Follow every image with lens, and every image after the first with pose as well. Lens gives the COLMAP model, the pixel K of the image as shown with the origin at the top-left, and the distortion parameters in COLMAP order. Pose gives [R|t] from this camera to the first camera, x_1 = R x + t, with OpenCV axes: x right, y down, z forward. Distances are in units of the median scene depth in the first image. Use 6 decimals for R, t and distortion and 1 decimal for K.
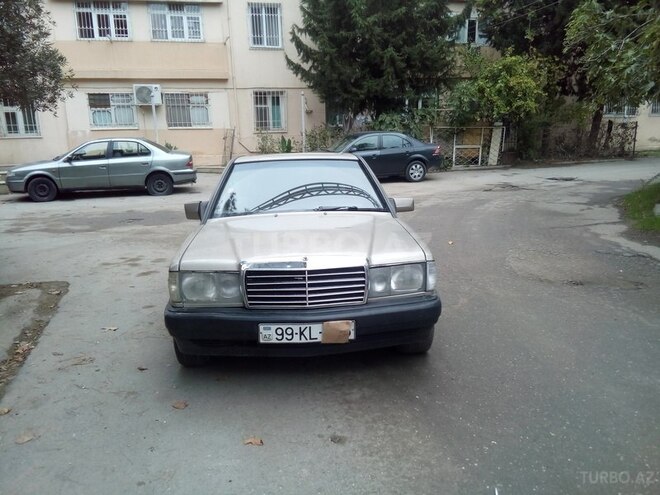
lens RADIAL K [[529.0, 0, 328.4], [0, 529.0, 249.3], [0, 0, 1]] dist [0.119448, -0.192678]
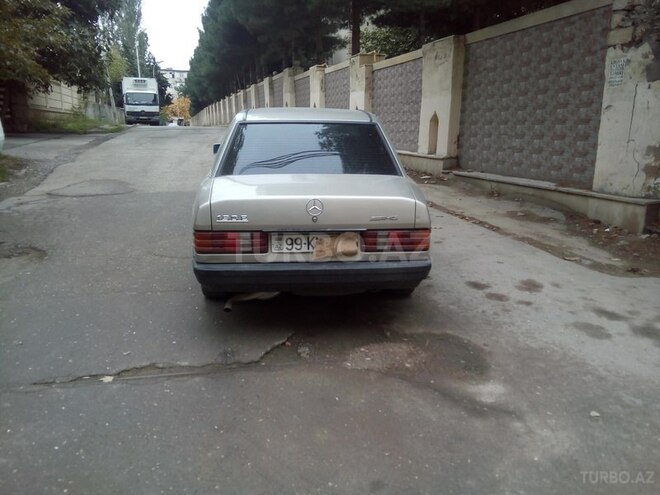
lens RADIAL K [[529.0, 0, 328.4], [0, 529.0, 249.3], [0, 0, 1]] dist [0.119448, -0.192678]
pose [[-0.999872, 0.011361, 0.011279, -0.032721], [0.015225, 0.892606, 0.450581, -0.113155], [-0.004949, 0.450695, -0.892664, 0.581867]]
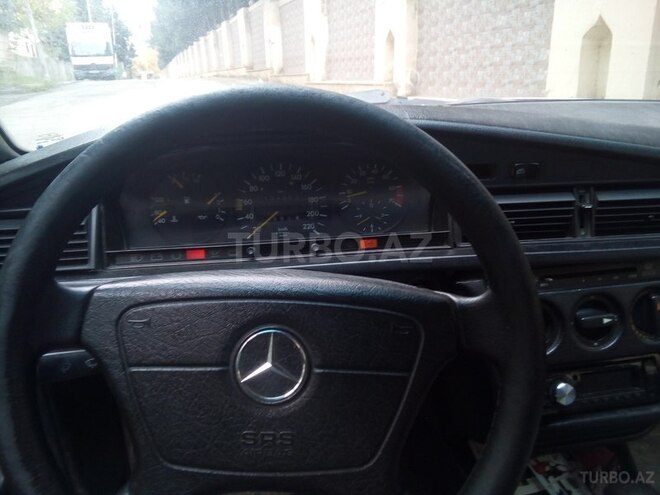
lens RADIAL K [[556.2, 0, 314.2], [0, 556.2, 248.3], [0, 0, 1]] dist [0.004005, -0.002616]
pose [[-0.998699, 0.047696, 0.018013, 0.000725], [0.050152, 0.855430, 0.515484, -0.034600], [0.009178, 0.515717, -0.856710, 0.291588]]
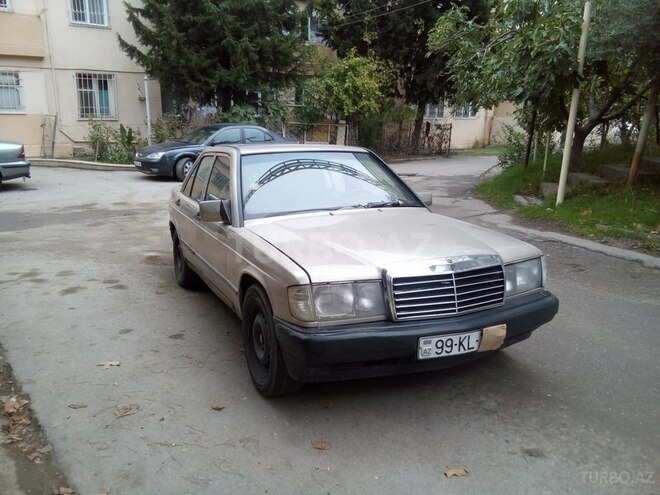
lens RADIAL K [[529.0, 0, 328.4], [0, 529.0, 249.3], [0, 0, 1]] dist [0.119448, -0.192678]
pose [[0.935084, -0.050760, 0.350773, -0.094641], [0.047564, 0.998711, 0.017726, -0.004715], [-0.351220, 0.000109, 0.936293, 0.038181]]
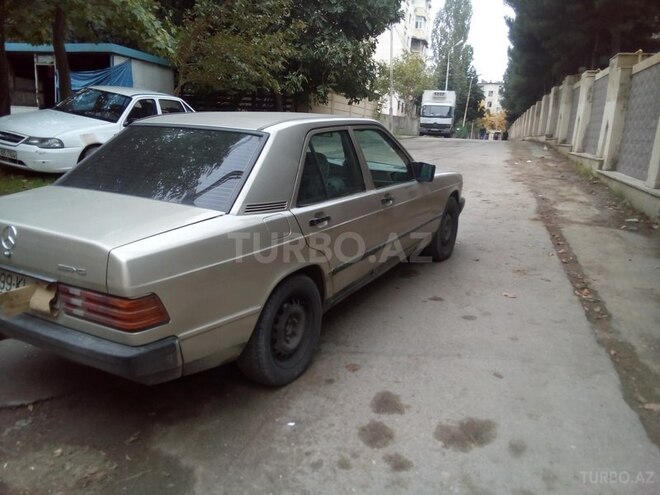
lens RADIAL K [[529.0, 0, 328.4], [0, 529.0, 249.3], [0, 0, 1]] dist [0.119448, -0.192678]
pose [[-0.829803, -0.142452, 0.539569, -0.162806], [0.100929, 0.912618, 0.396160, -0.086702], [-0.548854, 0.383193, -0.742915, 0.471085]]
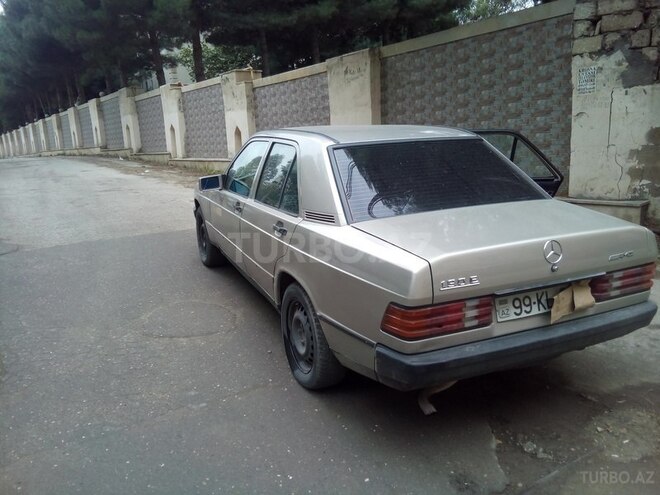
lens RADIAL K [[529.5, 0, 330.0], [0, 529.5, 247.5], [0, 0, 1]] dist [0.150828, -0.287341]
pose [[-0.940552, 0.126245, -0.315315, 0.067184], [-0.017144, 0.909526, 0.415292, -0.100177], [0.339216, 0.396010, -0.853293, 0.509153]]
